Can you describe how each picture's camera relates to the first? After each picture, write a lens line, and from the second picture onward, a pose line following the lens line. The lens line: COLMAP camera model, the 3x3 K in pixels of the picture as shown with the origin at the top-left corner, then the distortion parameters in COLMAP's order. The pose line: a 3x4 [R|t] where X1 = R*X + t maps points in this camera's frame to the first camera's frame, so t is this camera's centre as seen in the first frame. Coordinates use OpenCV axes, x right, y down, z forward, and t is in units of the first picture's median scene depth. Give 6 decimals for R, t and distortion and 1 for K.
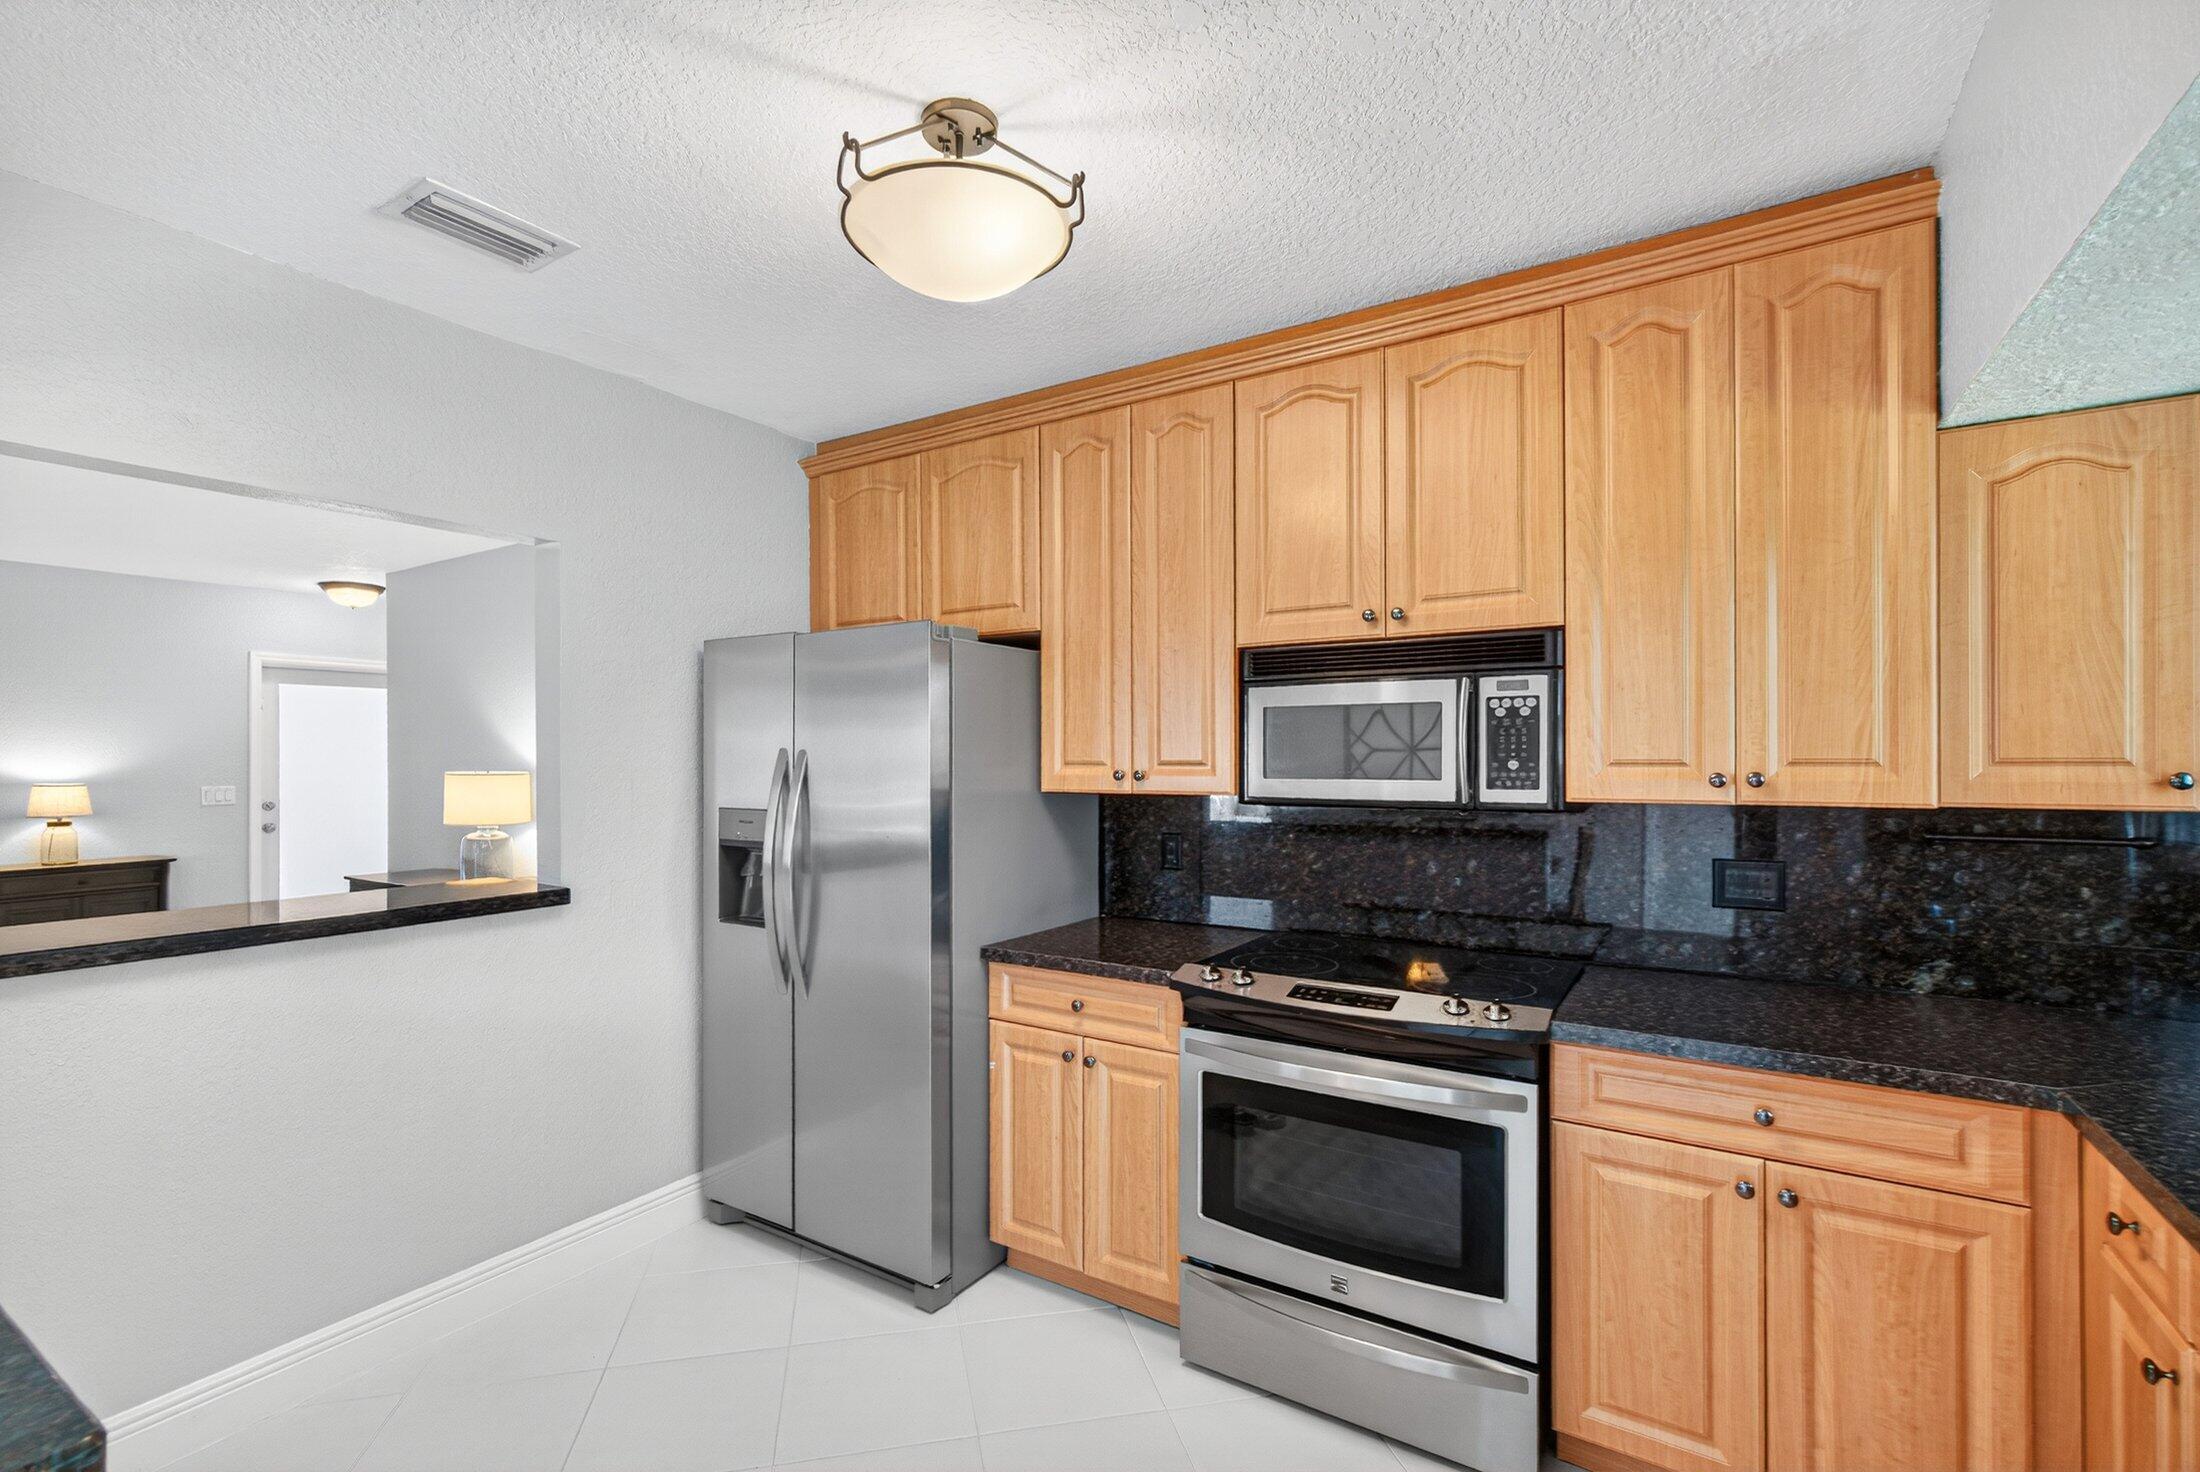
lens RADIAL K [[975.2, 0, 1089.3], [0, 975.2, 756.5], [0, 0, 1]] dist [-0.000820, -0.000070]
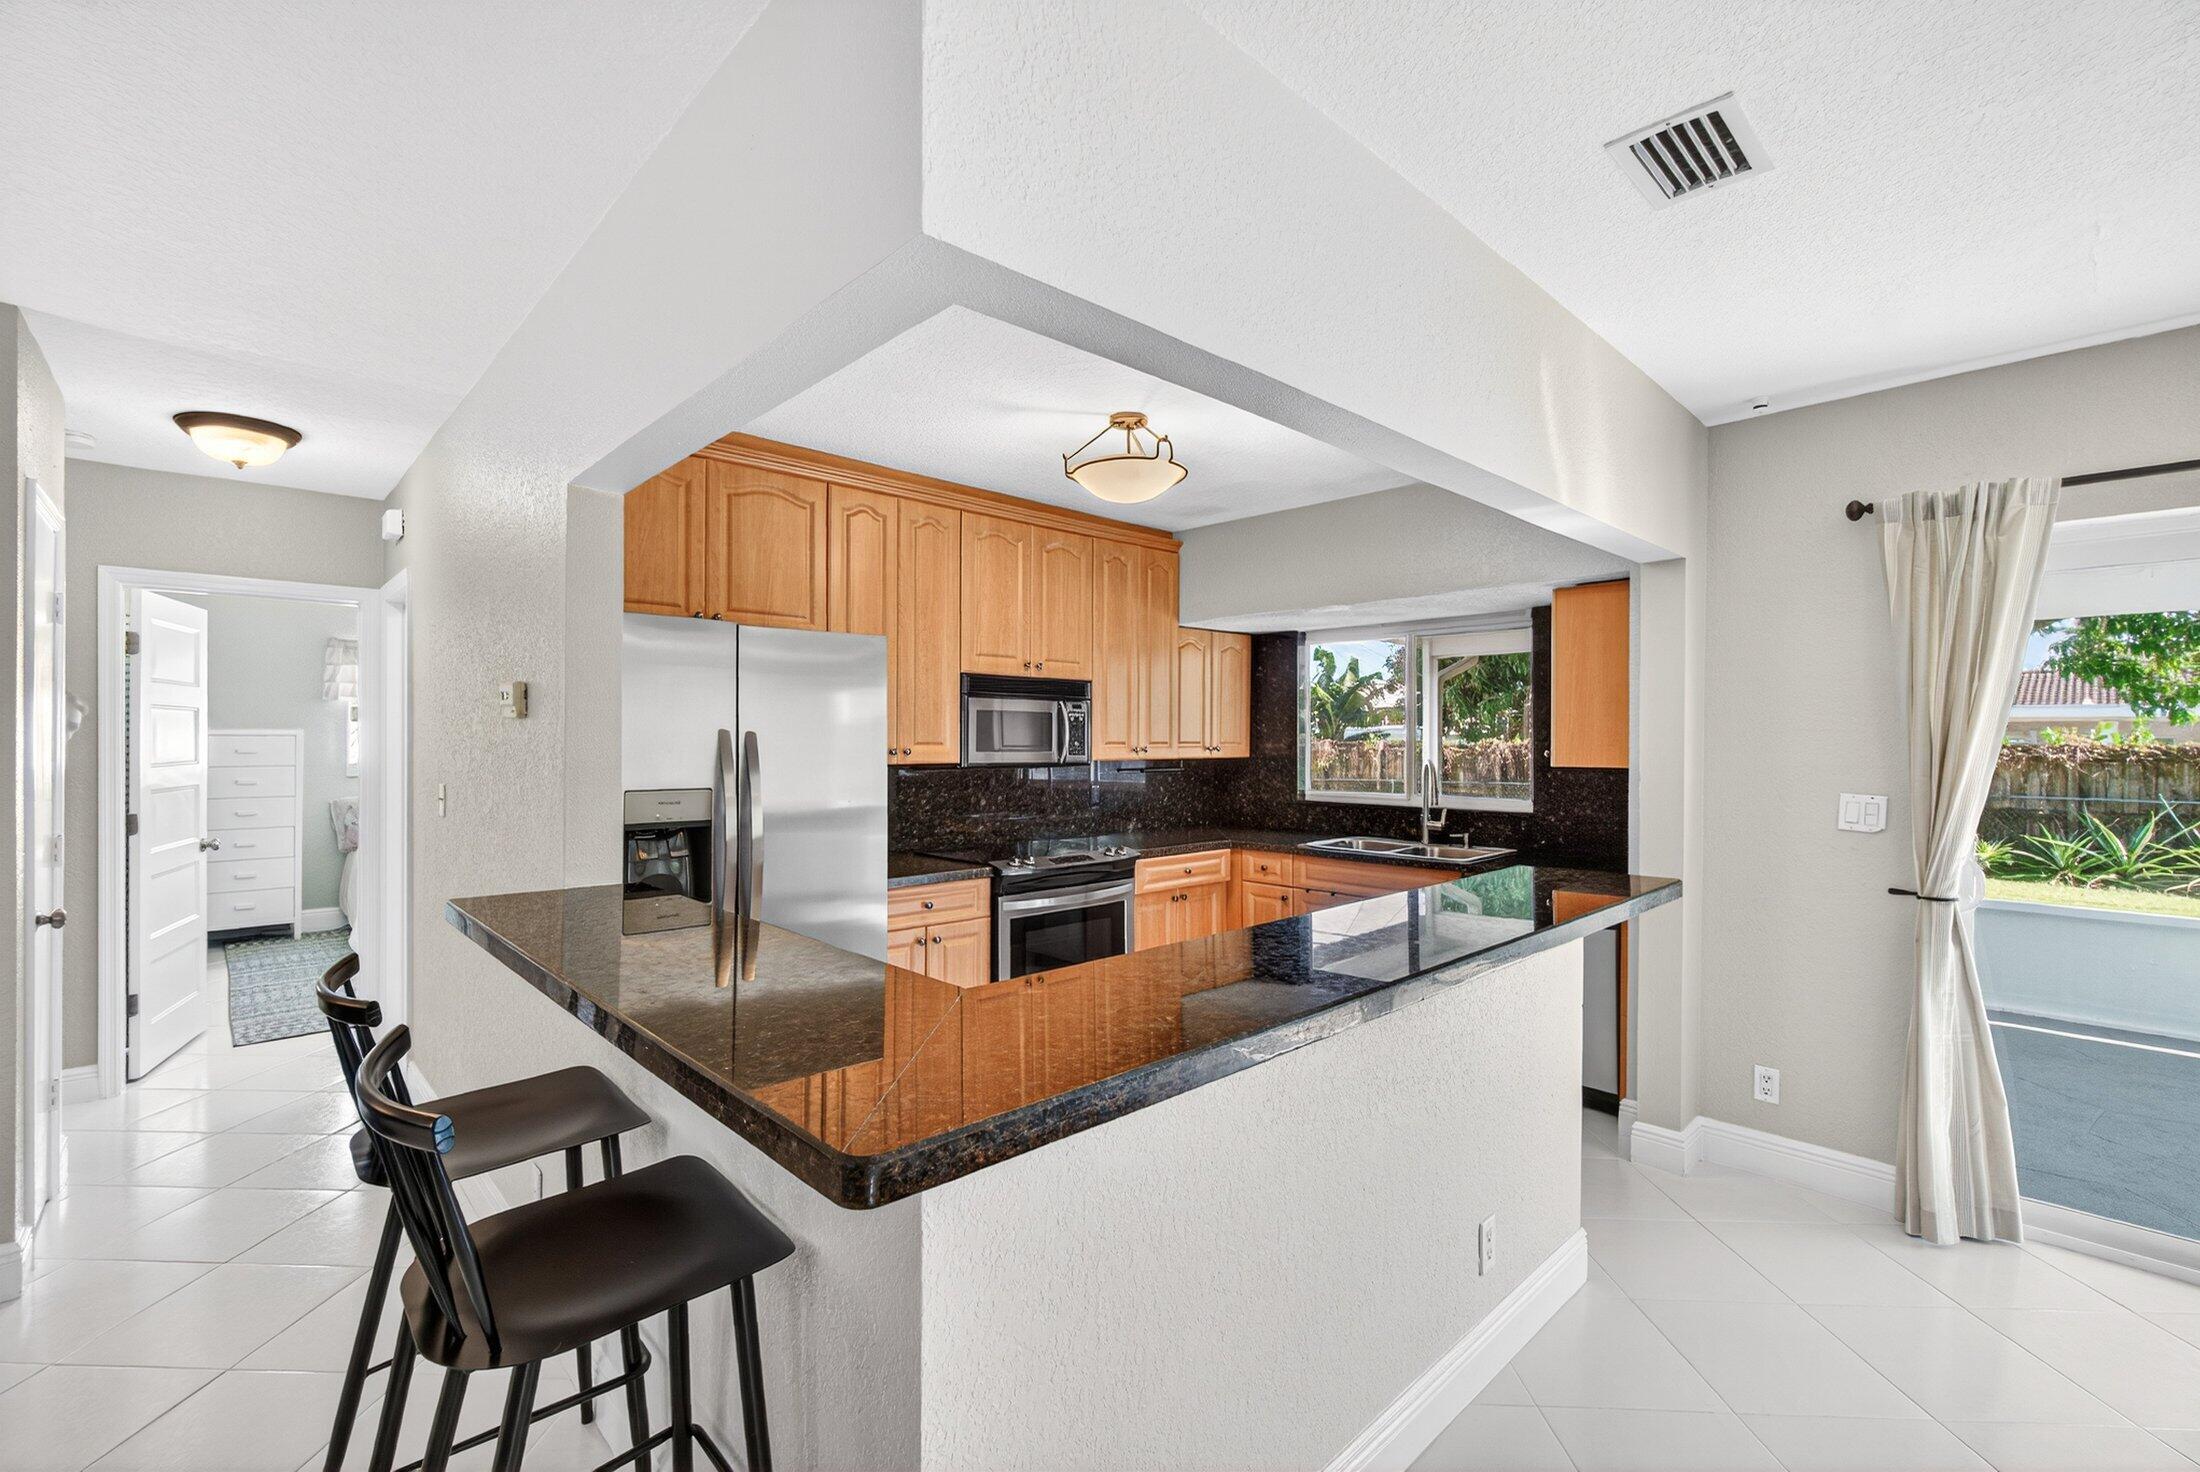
lens RADIAL K [[948.5, 0, 1100.0], [0, 948.5, 736.0], [0, 0, 1]] dist [-0.001037, -0.000071]
pose [[0.236613, 0.006568, 0.971582, -1.440663], [-0.004735, 0.999973, -0.005607, 0.002296], [-0.971593, -0.003274, 0.236637, 0.425454]]
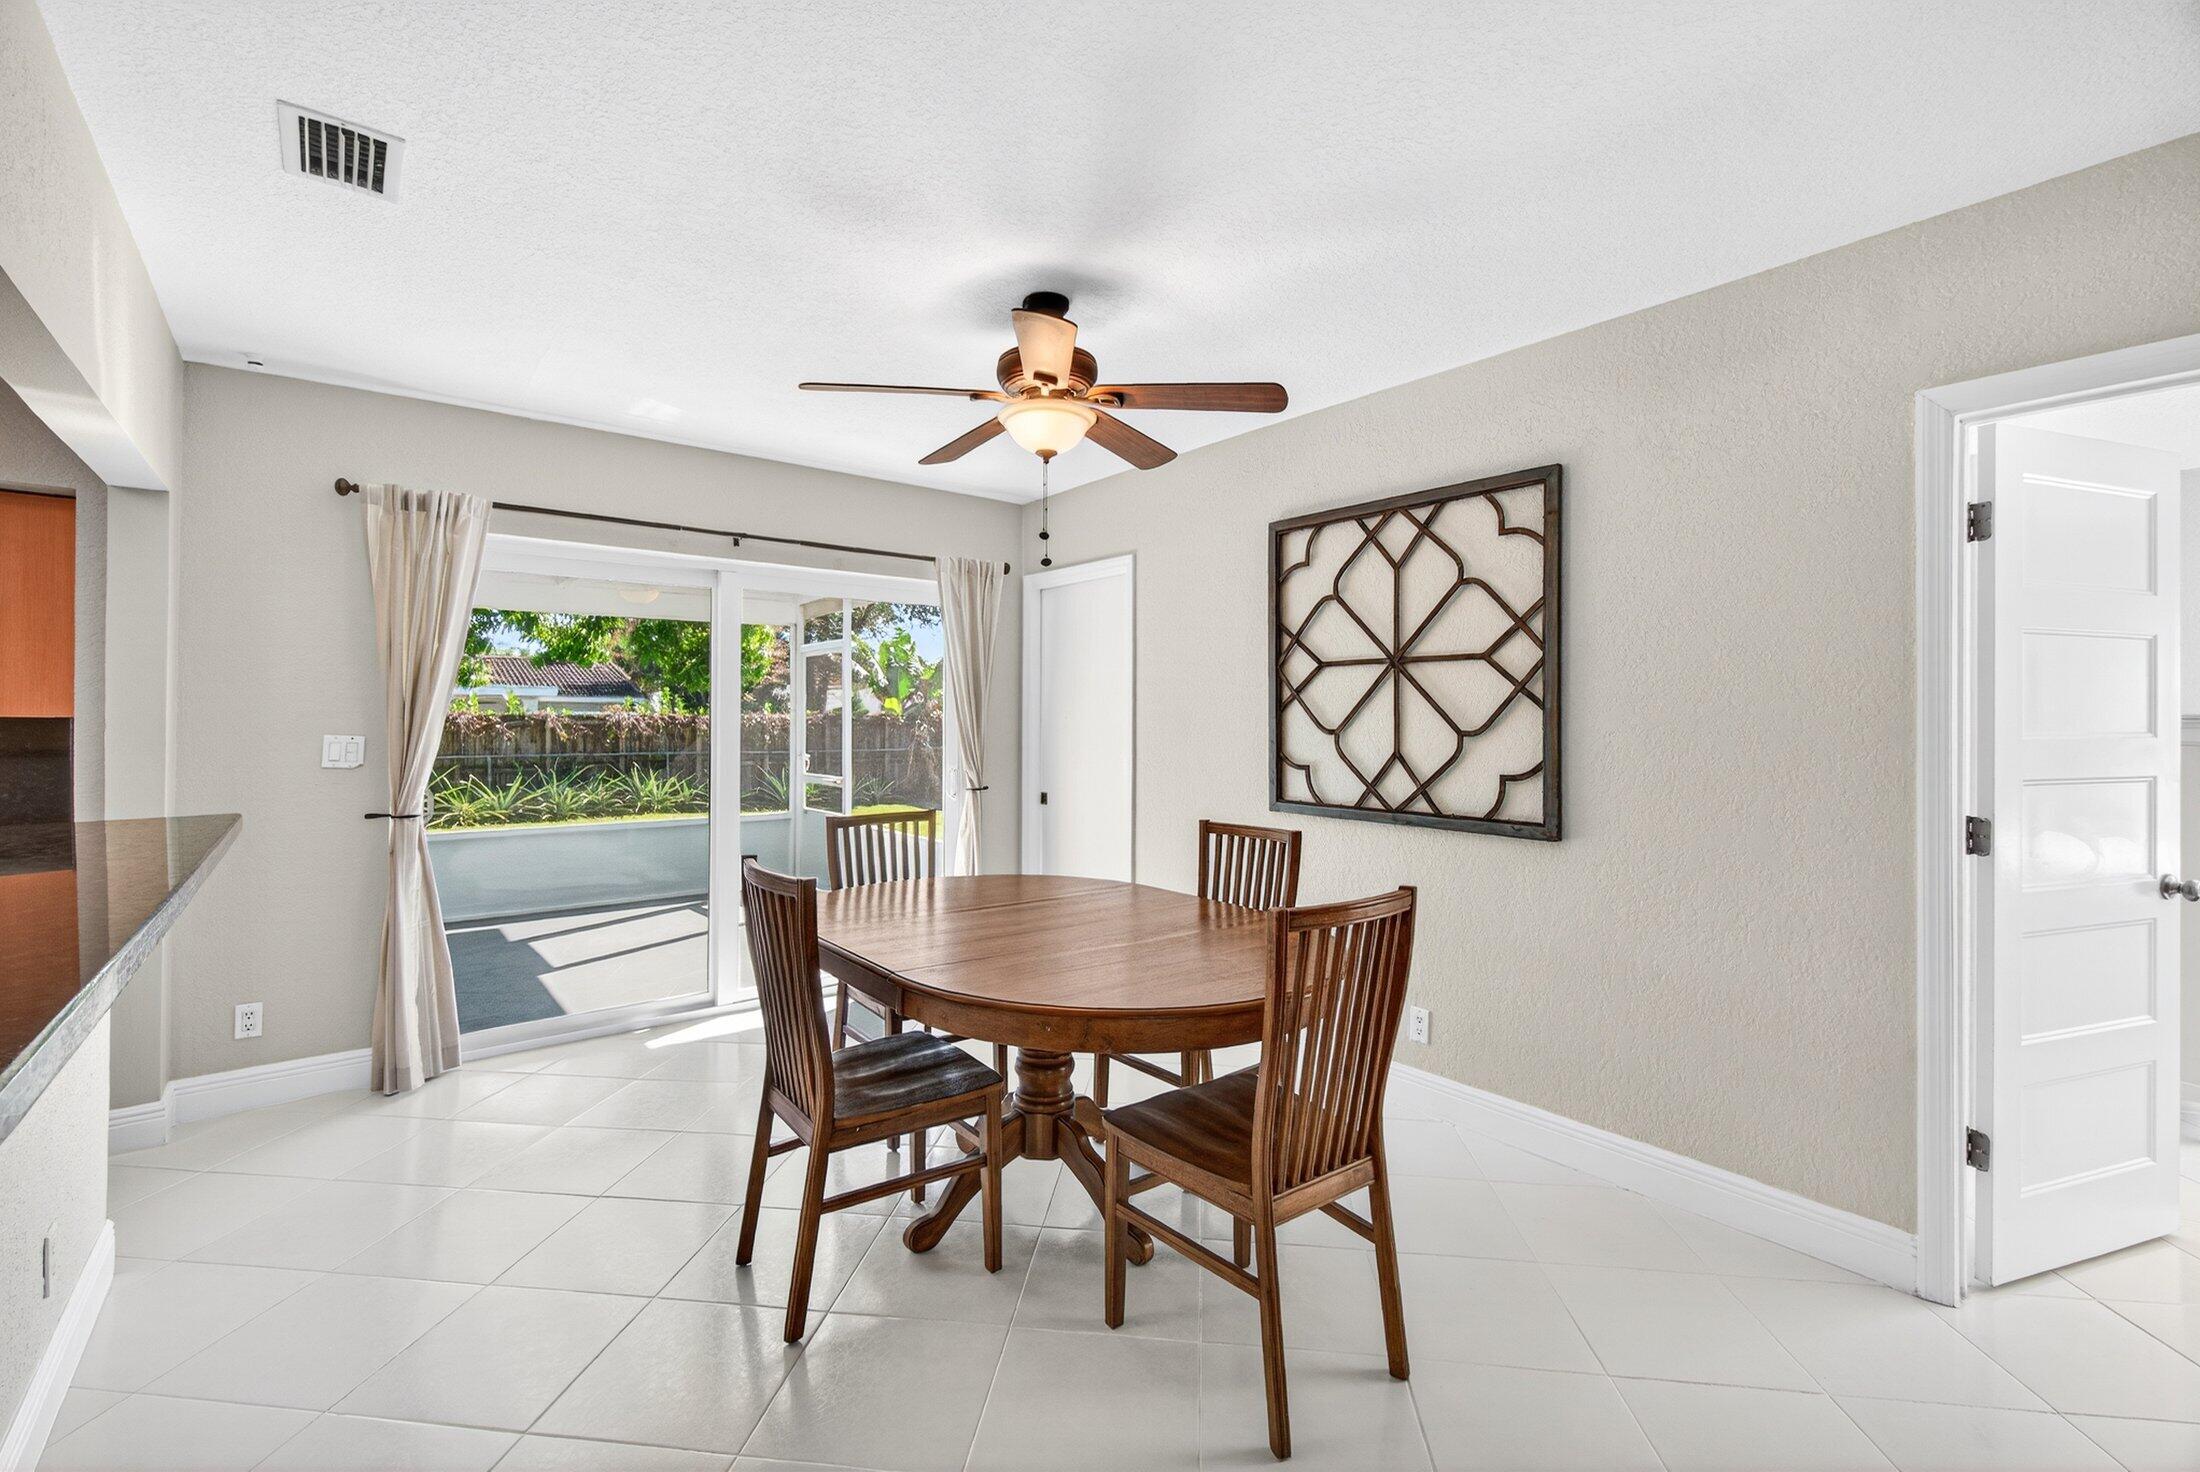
lens RADIAL K [[942.1, 0, 1087.1], [0, 942.1, 721.7], [0, 0, 1]] dist [0.002244, 0.000544]
pose [[-0.947851, 0.000080, 0.318714, -1.511248], [0.000395, 0.999999, 0.000922, 0.046414], [-0.318714, 0.000999, -0.947850, 0.744768]]
